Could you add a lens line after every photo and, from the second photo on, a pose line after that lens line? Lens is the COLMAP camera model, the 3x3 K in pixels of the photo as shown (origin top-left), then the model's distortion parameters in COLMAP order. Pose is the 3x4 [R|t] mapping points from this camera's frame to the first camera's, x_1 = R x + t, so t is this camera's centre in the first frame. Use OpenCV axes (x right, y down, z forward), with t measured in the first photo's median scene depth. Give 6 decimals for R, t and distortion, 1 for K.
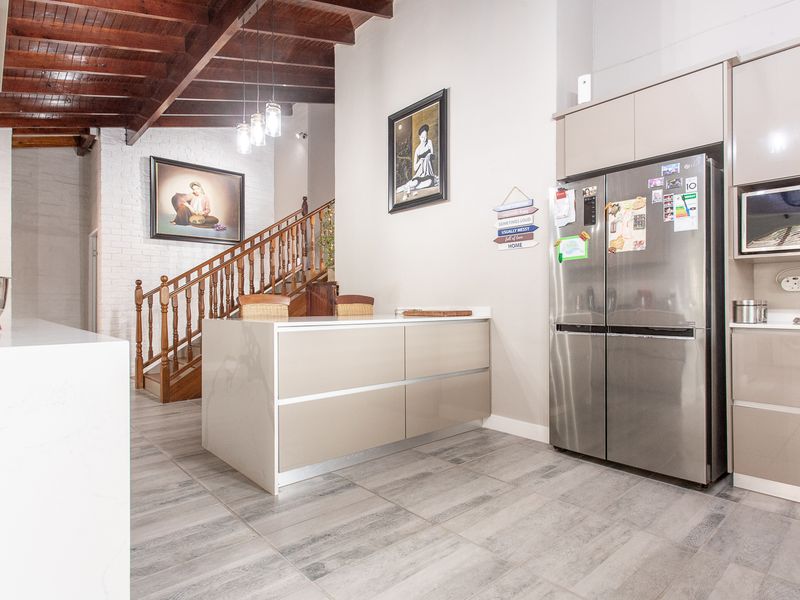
lens RADIAL K [[466.1, 0, 426.9], [0, 466.1, 300.9], [0, 0, 1]] dist [0.001655, 0.000294]
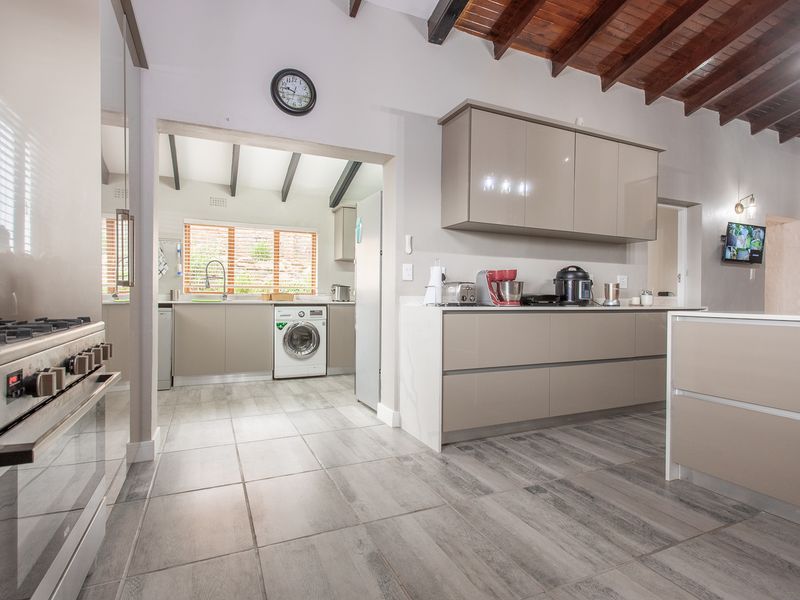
lens RADIAL K [[418.5, 0, 400.0], [0, 418.5, 300.0], [0, 0, 1]] dist [-0.000459, -0.000238]
pose [[-0.327586, 0.008323, -0.944785, 0.748543], [-0.003376, 0.999945, 0.009979, -0.002636], [0.944815, 0.006459, -0.327540, 0.707901]]
